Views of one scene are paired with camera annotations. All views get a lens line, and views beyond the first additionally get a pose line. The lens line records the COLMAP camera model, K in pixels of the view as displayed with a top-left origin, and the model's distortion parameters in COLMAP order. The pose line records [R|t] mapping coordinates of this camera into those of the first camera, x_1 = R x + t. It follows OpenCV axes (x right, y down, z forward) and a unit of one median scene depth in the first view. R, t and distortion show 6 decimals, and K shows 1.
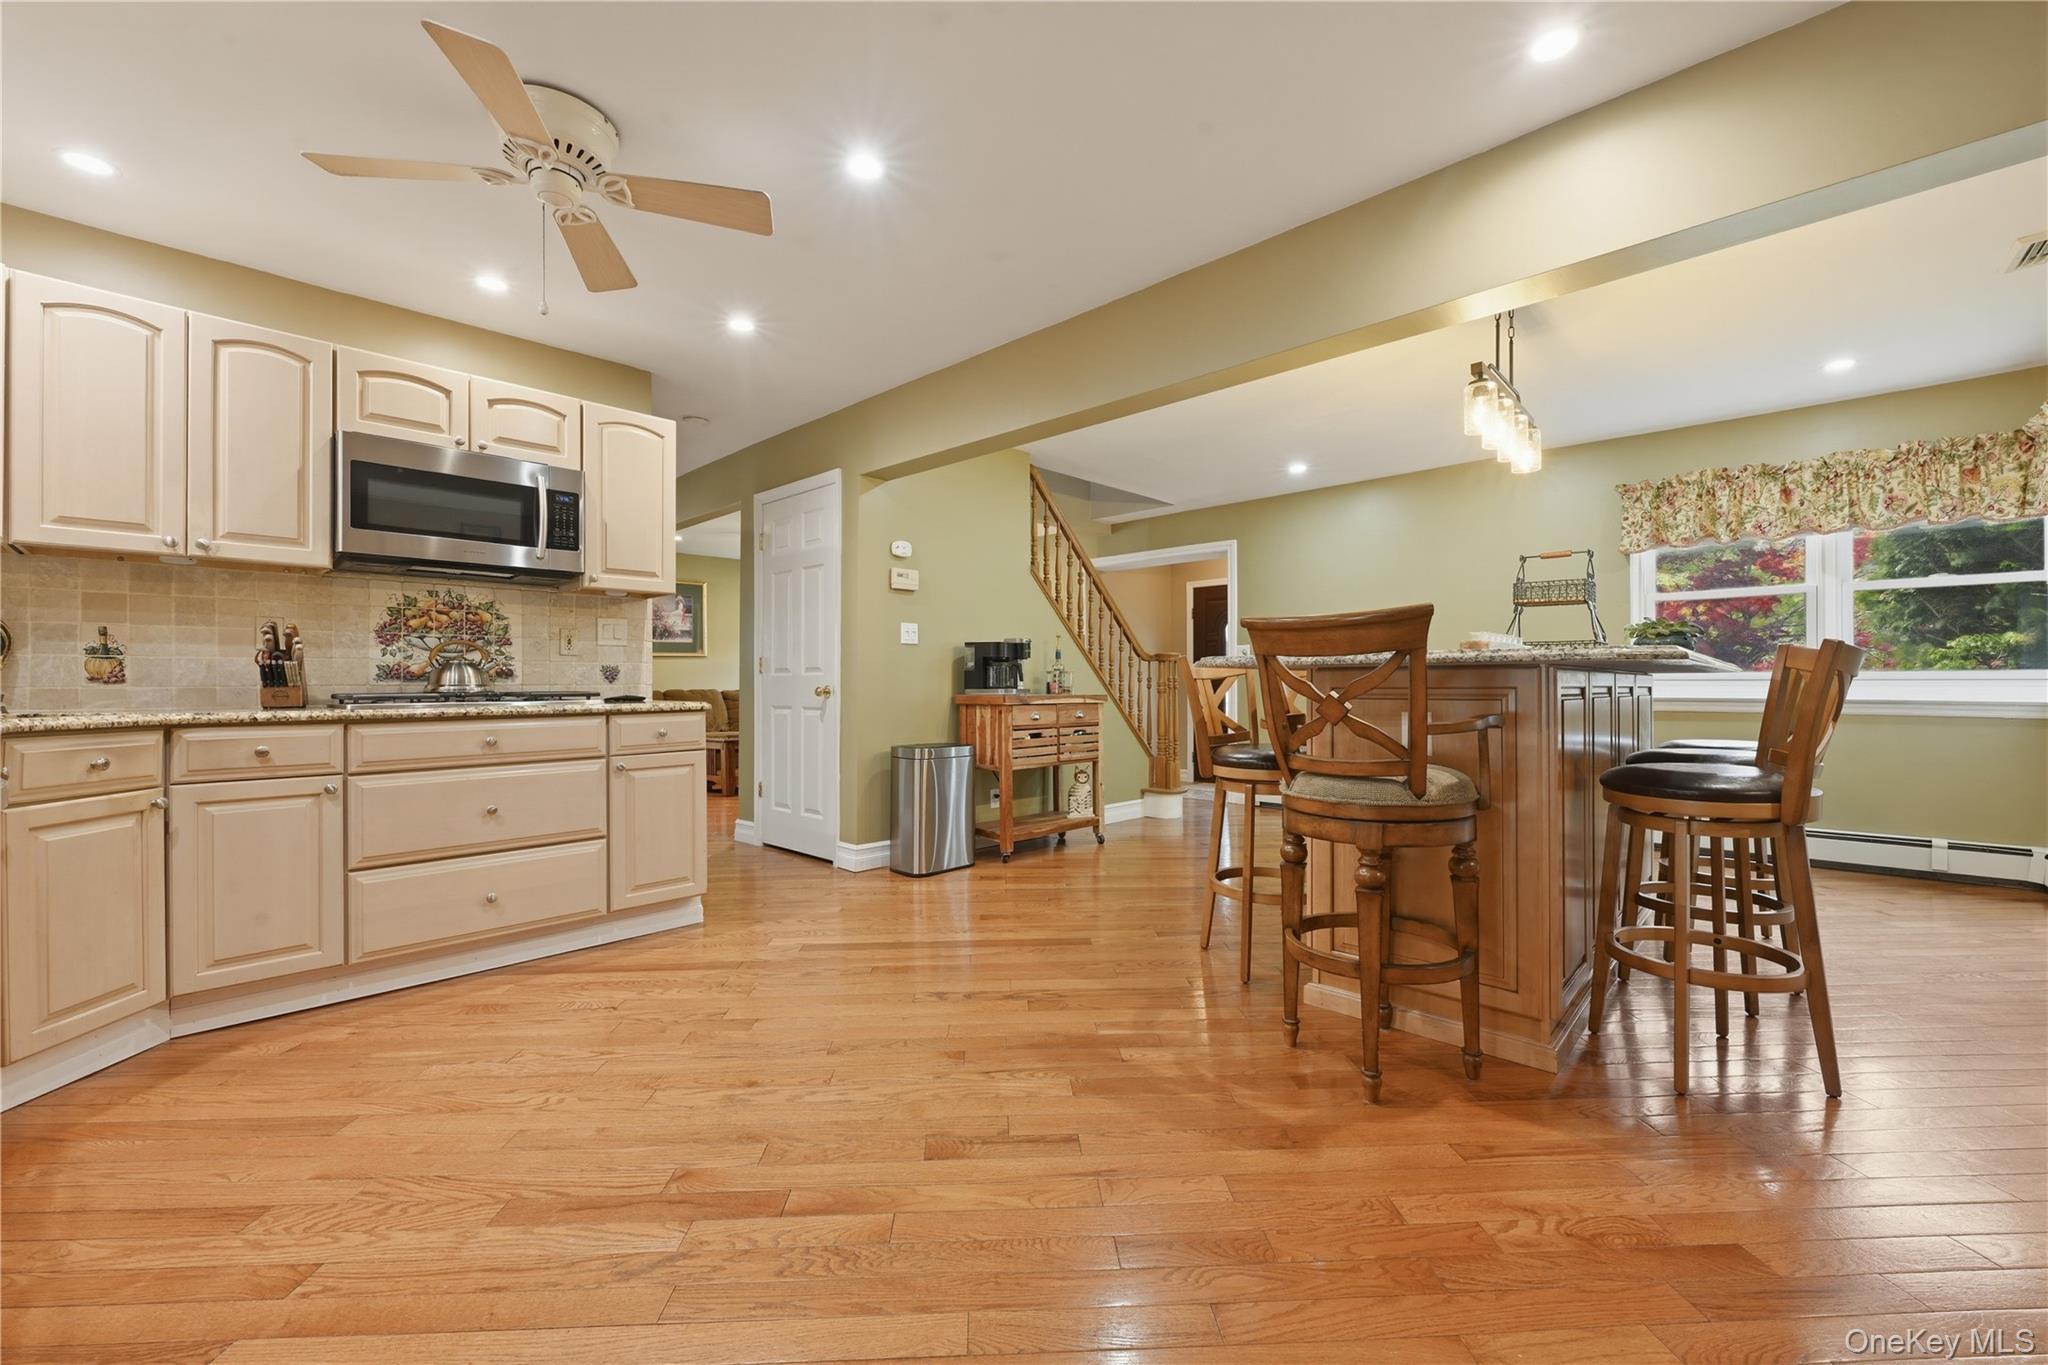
lens RADIAL K [[815.8, 0, 1020.7], [0, 815.8, 680.4], [0, 0, 1]] dist [0.002058, 0.000777]
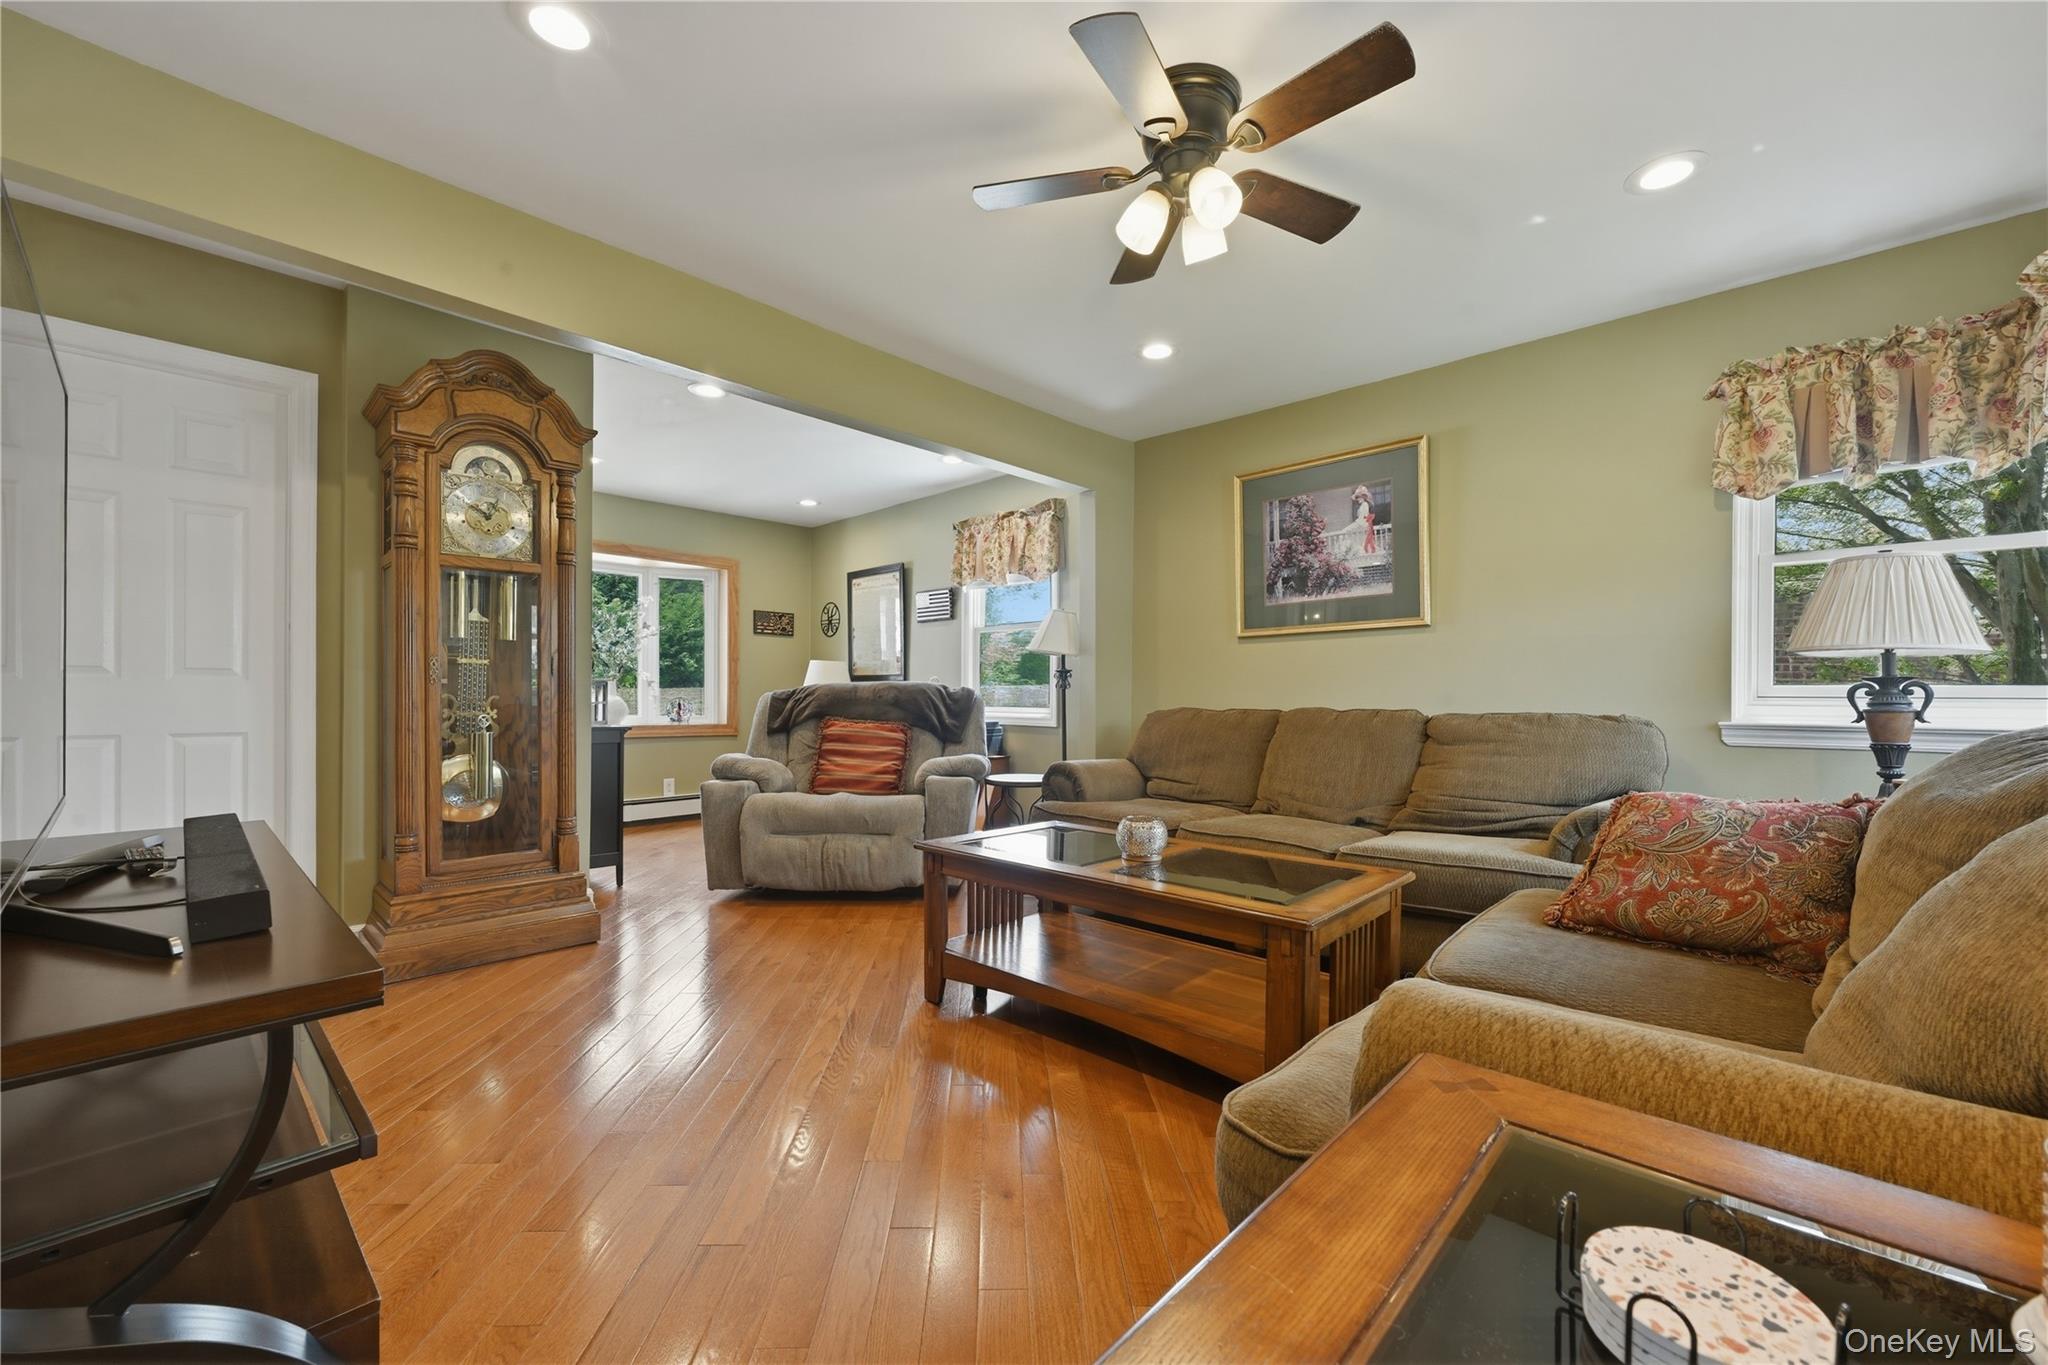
lens RADIAL K [[815.8, 0, 1040.2], [0, 815.8, 704.5], [0, 0, 1]] dist [0.002058, 0.000777]
pose [[-0.001288, 0.013084, -0.999914, 0.006911], [-0.002671, 0.999911, 0.013087, 0.011578], [0.999996, 0.002687, -0.001253, 2.511495]]
